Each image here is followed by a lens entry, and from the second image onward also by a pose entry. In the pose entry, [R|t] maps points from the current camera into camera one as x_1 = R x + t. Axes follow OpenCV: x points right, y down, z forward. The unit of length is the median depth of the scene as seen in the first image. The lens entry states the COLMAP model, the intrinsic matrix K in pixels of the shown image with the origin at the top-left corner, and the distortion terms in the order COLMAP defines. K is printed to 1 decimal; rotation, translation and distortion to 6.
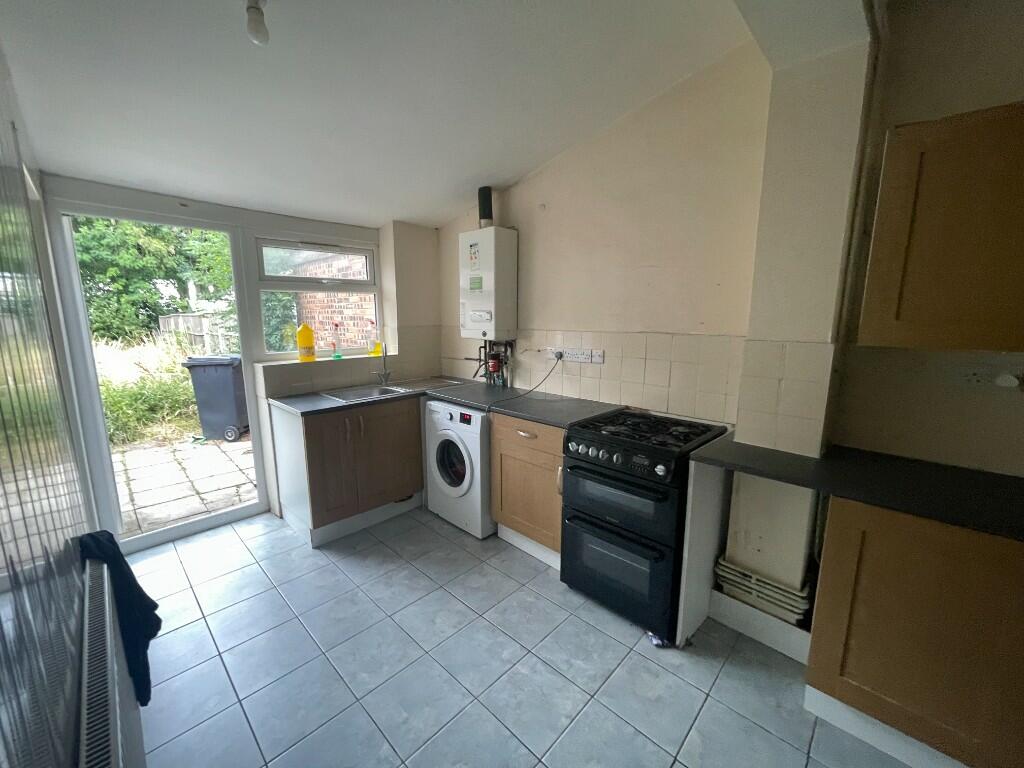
lens RADIAL K [[413.8, 0, 506.2], [0, 413.8, 384.4], [0, 0, 1]] dist [0.002215, 0.000386]
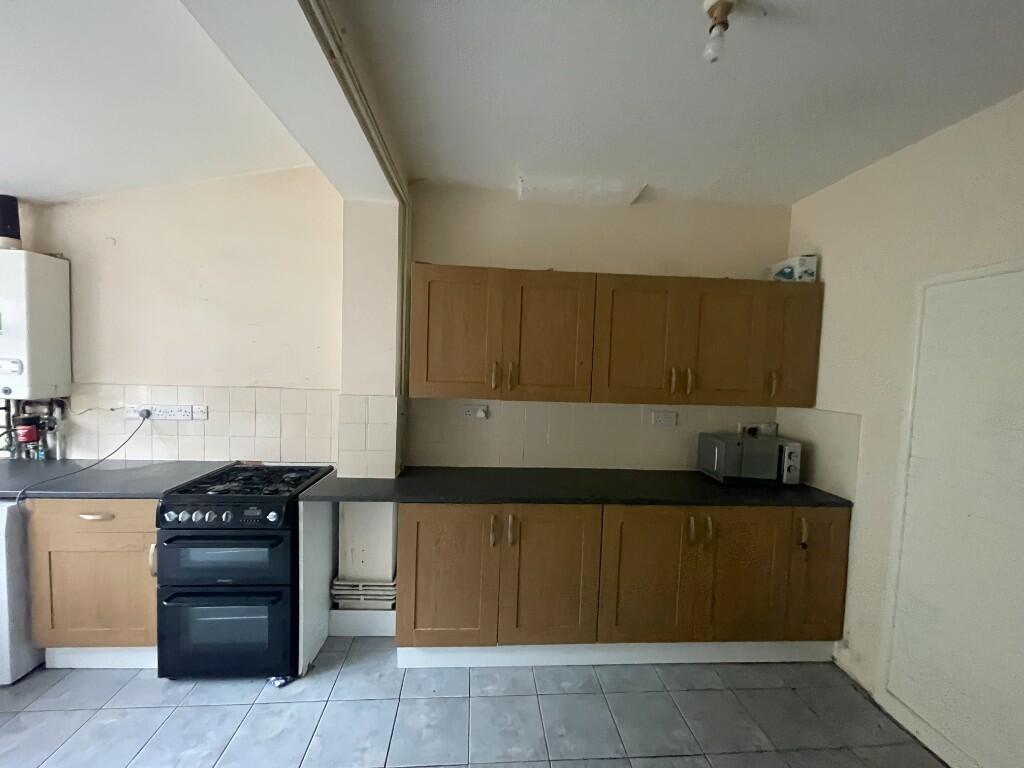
lens RADIAL K [[413.8, 0, 506.2], [0, 413.8, 384.4], [0, 0, 1]] dist [0.002215, 0.000386]
pose [[0.662930, -0.019828, 0.748419, -0.025152], [0.093393, 0.994031, -0.056391, -0.017323], [-0.742833, 0.107280, 0.660825, -0.179089]]
